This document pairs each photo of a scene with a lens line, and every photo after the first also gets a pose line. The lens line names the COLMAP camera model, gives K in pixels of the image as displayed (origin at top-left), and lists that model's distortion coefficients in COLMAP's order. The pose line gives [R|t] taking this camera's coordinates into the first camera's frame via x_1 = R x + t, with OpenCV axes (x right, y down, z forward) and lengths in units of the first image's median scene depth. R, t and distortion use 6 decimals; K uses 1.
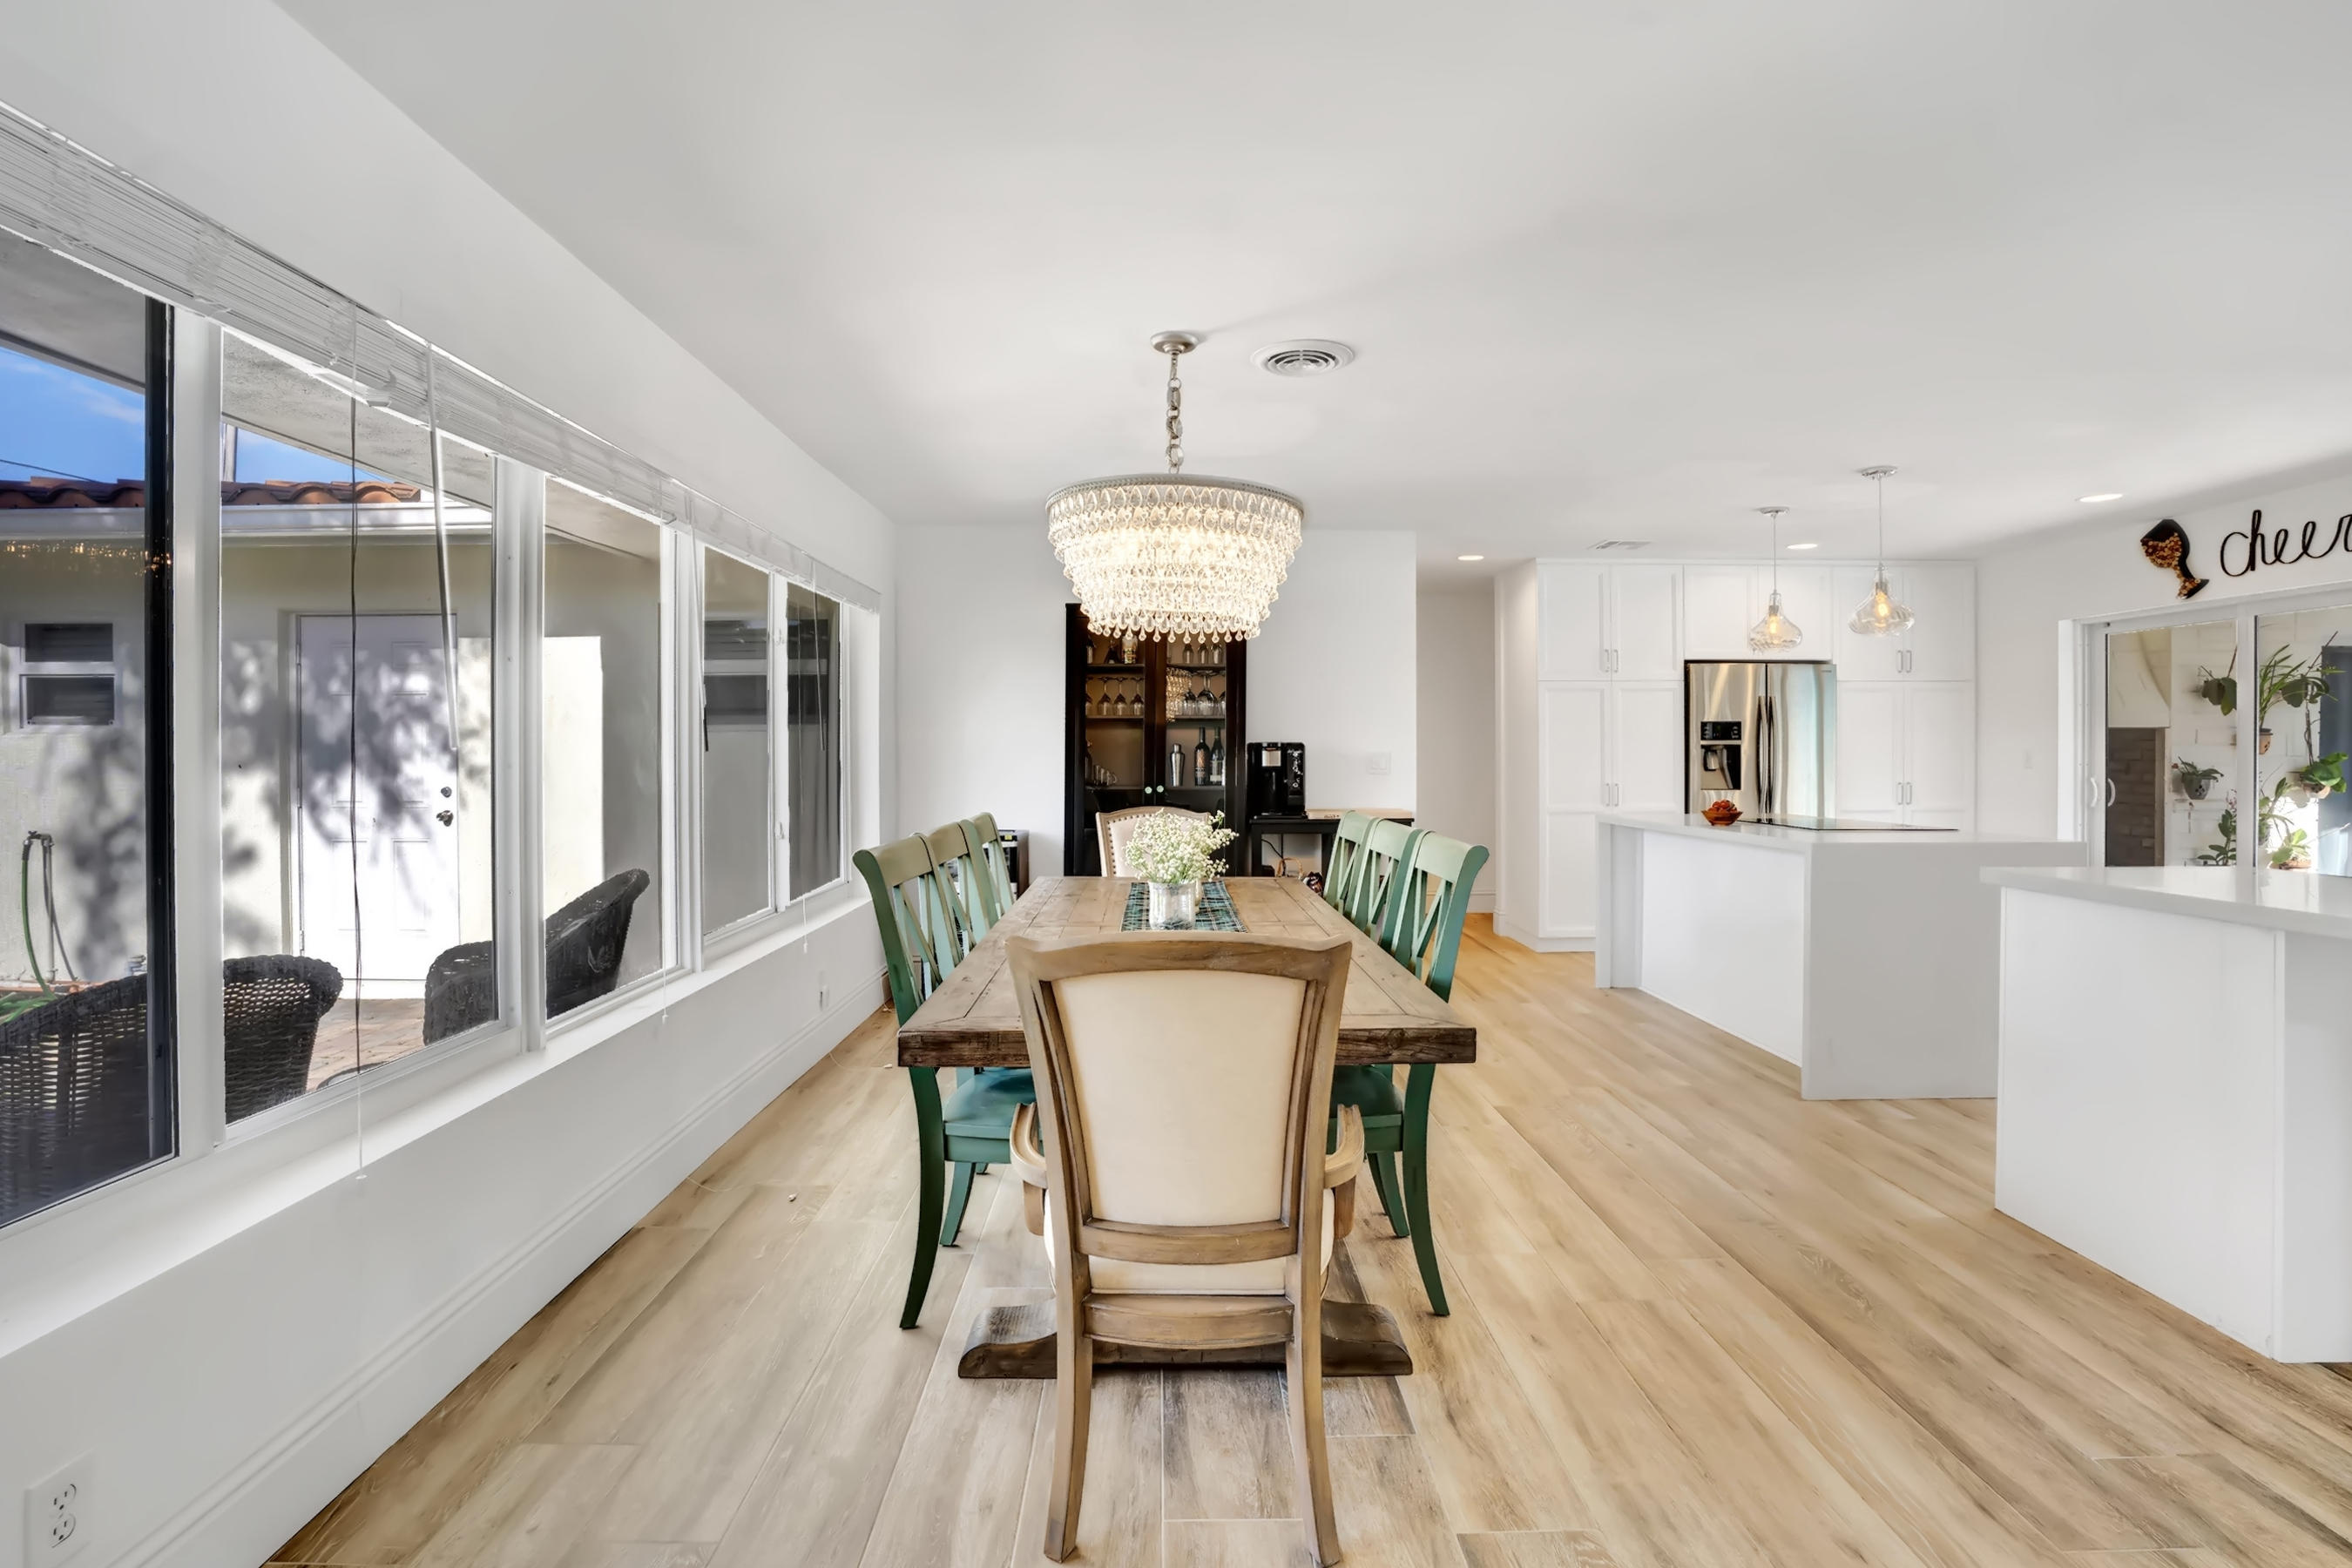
lens RADIAL K [[1095.6, 0, 1171.9], [0, 1095.6, 755.5], [0, 0, 1]] dist [-0.058009, 0.019621]
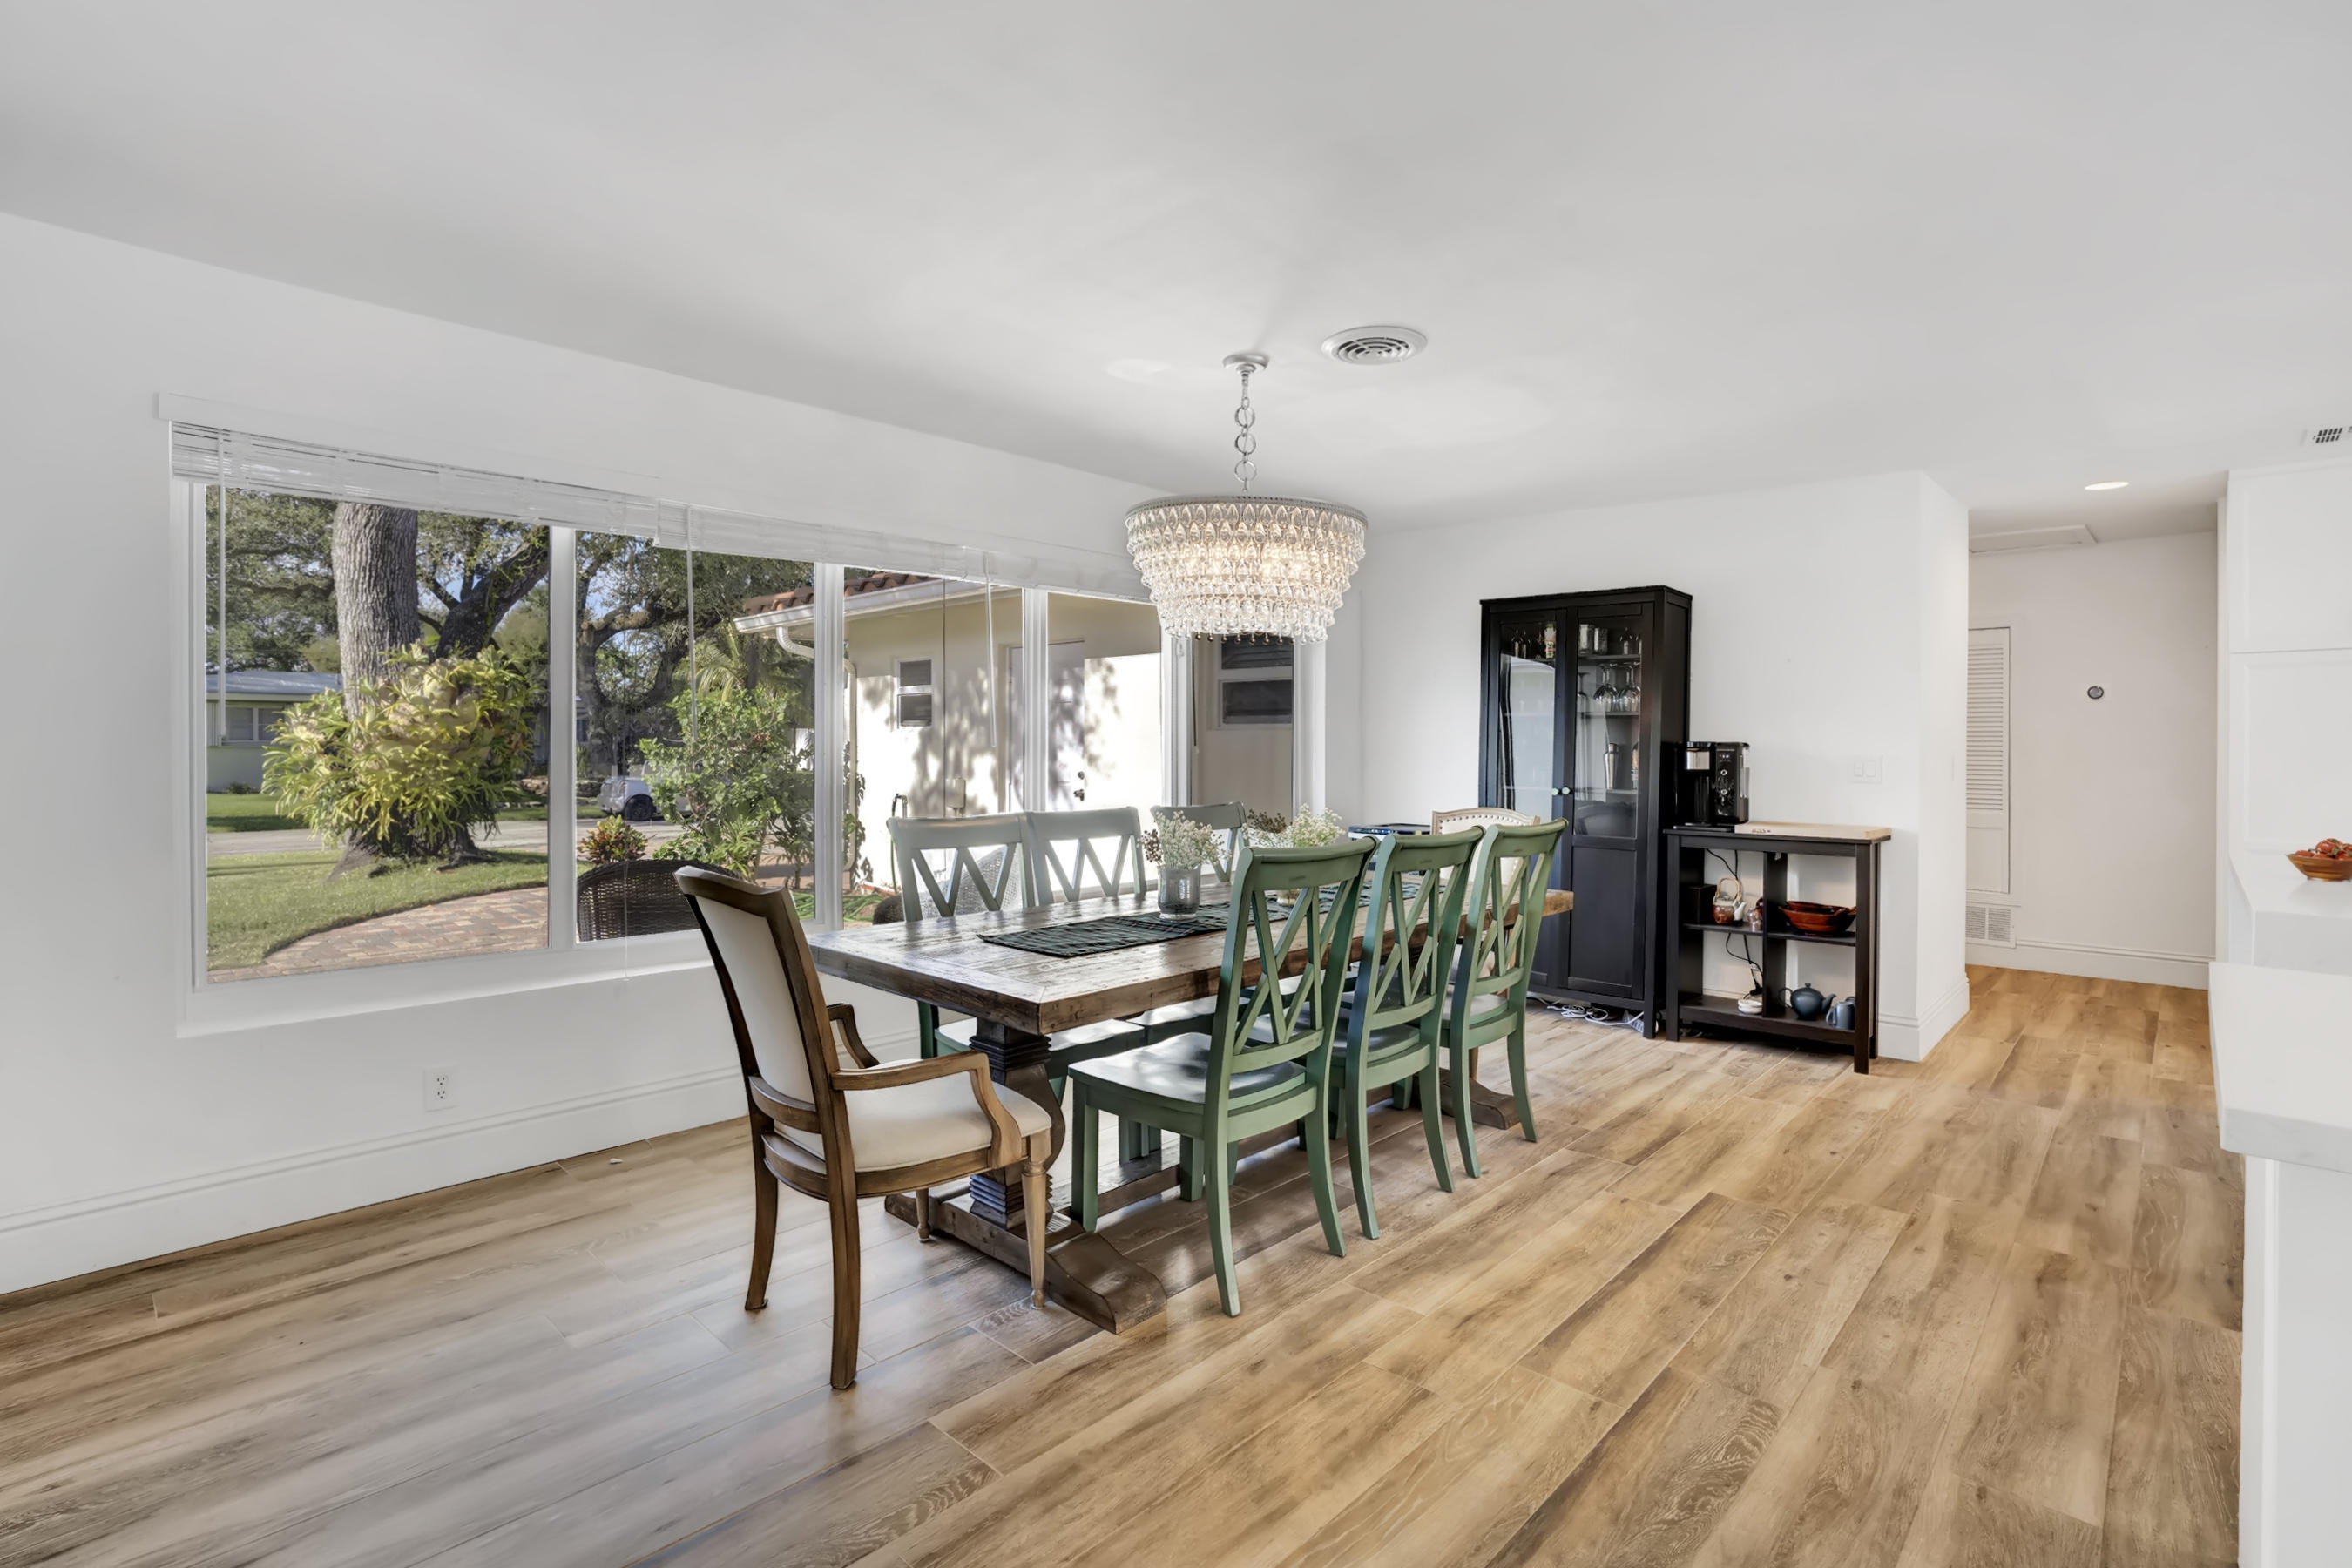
lens RADIAL K [[1095.6, 0, 1196.3], [0, 1095.6, 761.2], [0, 0, 1]] dist [-0.058009, 0.019621]
pose [[0.727342, 0.017677, -0.686048, 0.377036], [-0.011711, 0.999842, 0.013346, -0.002831], [0.686176, -0.001673, 0.727434, 0.103676]]
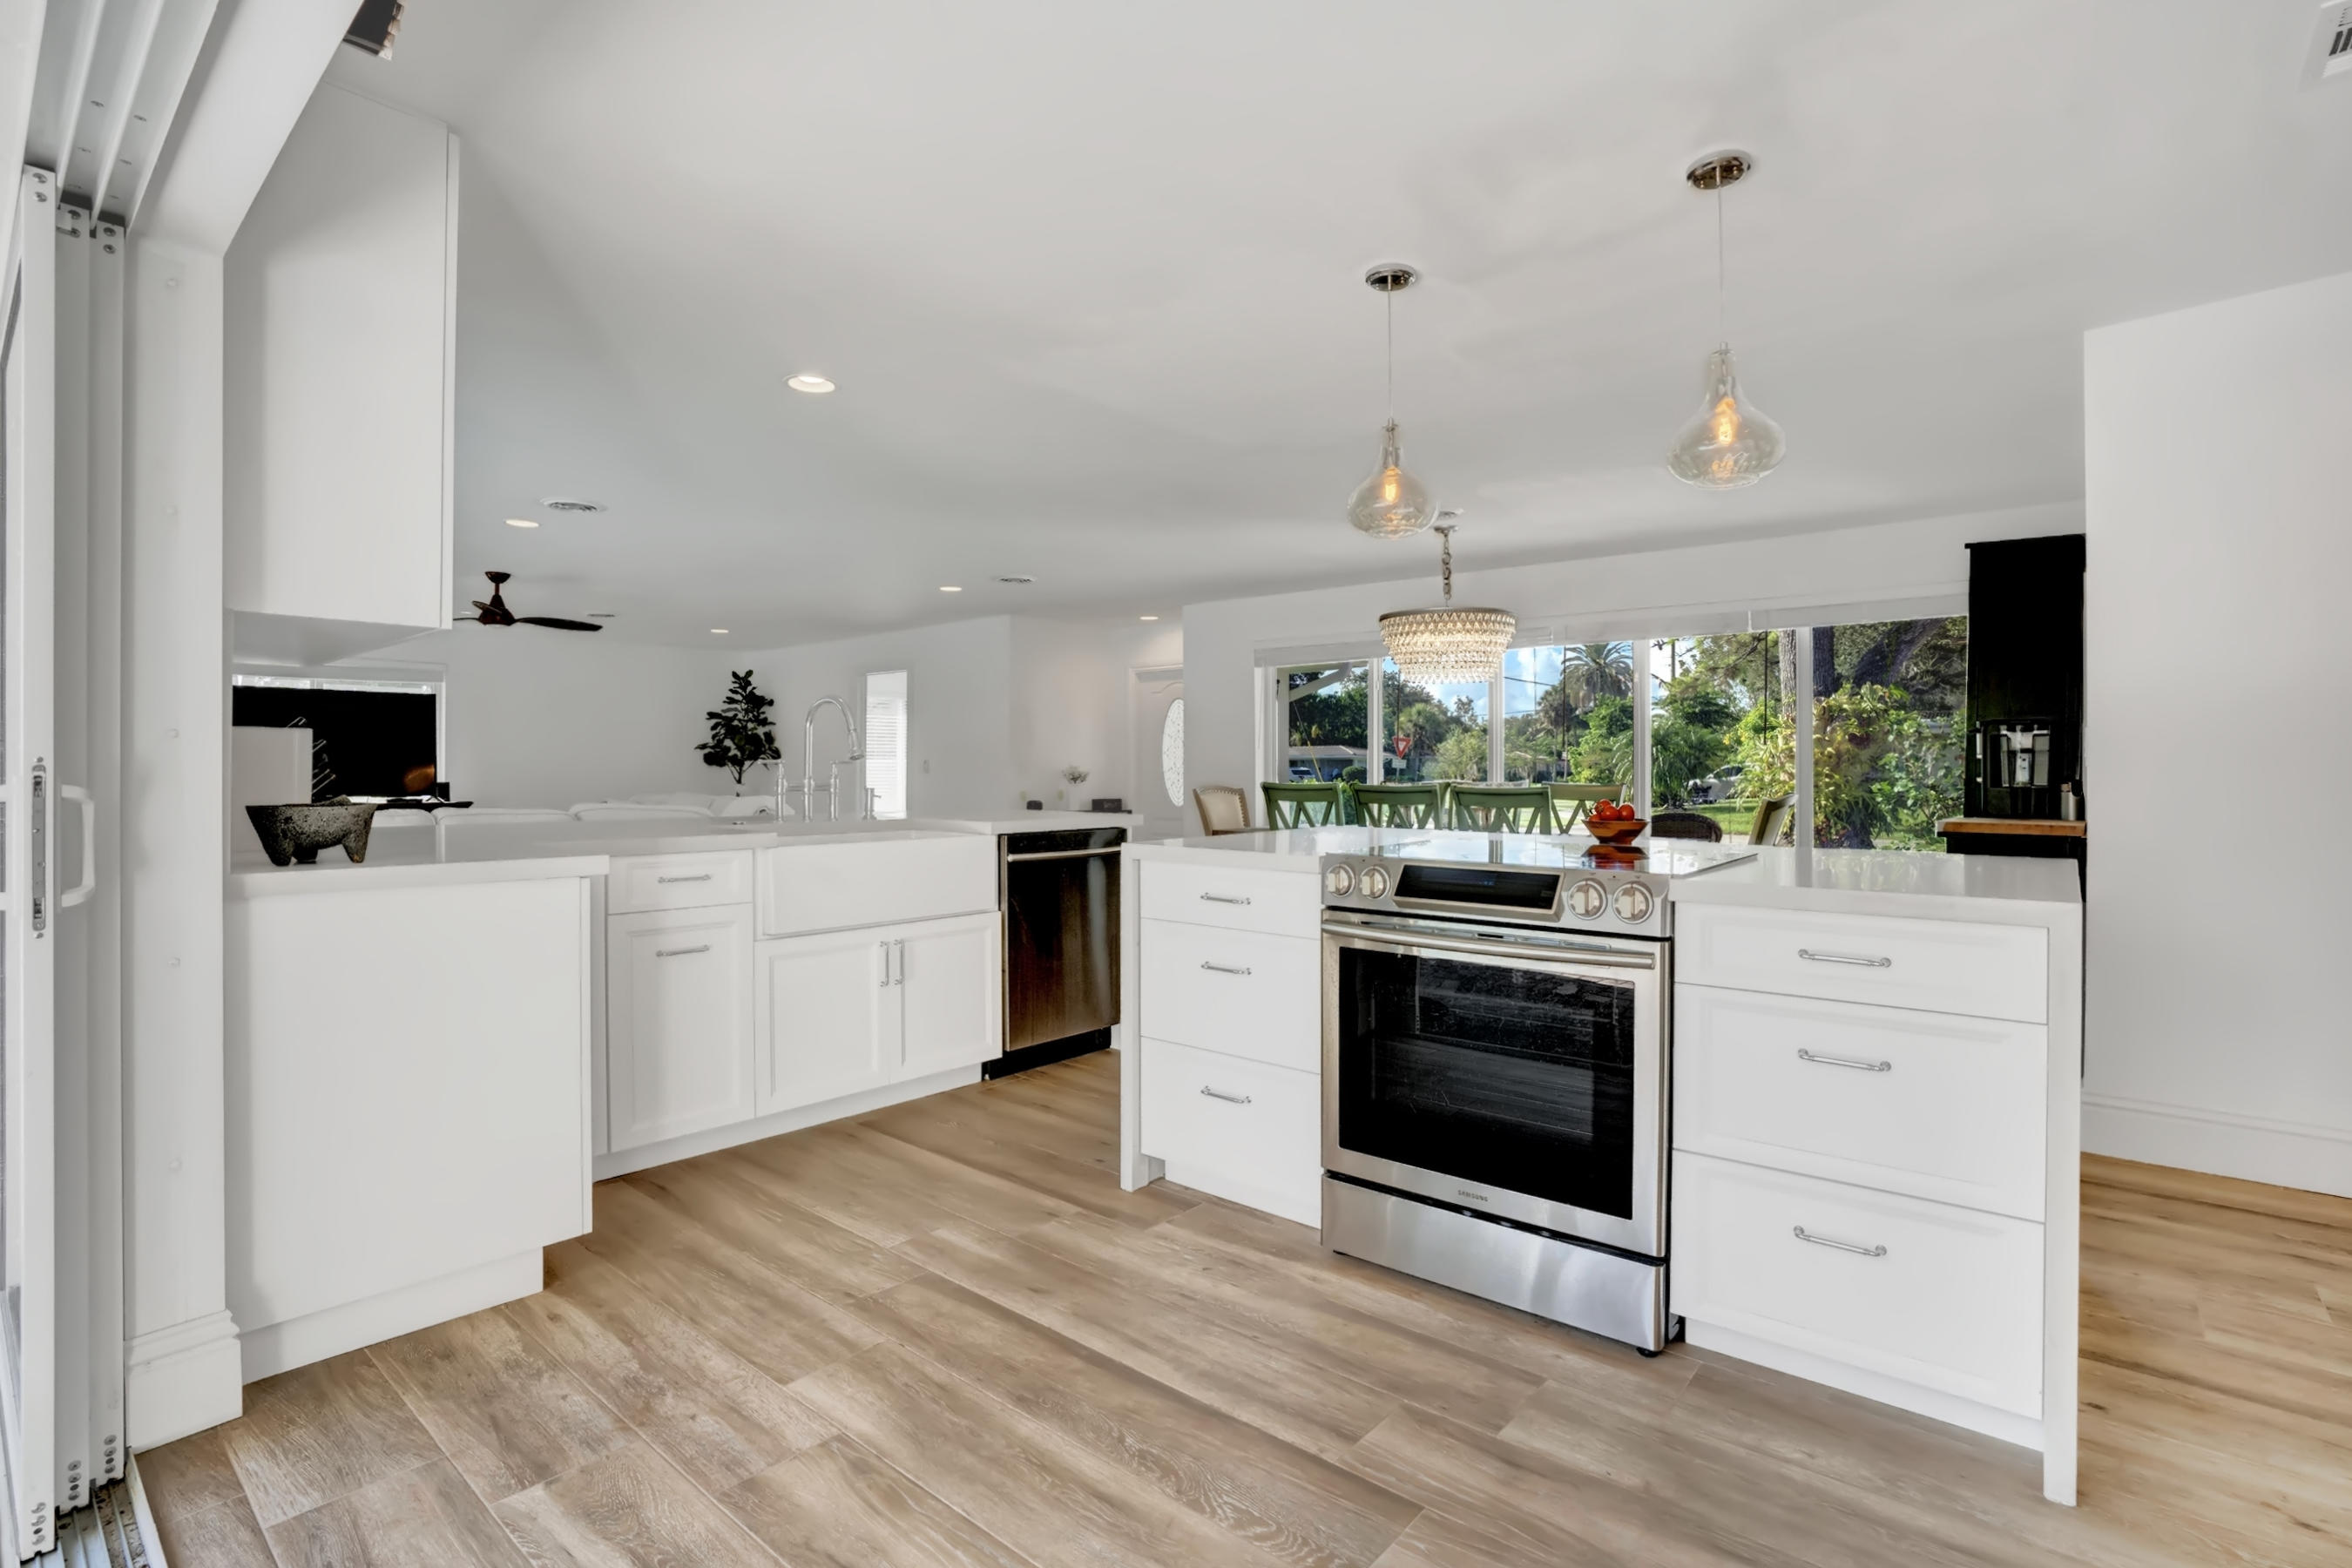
lens RADIAL K [[1095.6, 0, 1177.5], [0, 1095.6, 773.4], [0, 0, 1]] dist [-0.058009, 0.019621]
pose [[-0.662387, 0.003775, -0.749153, 0.936742], [-0.003338, 0.999963, 0.007989, 0.018316], [0.749155, 0.007792, -0.662349, 1.028297]]
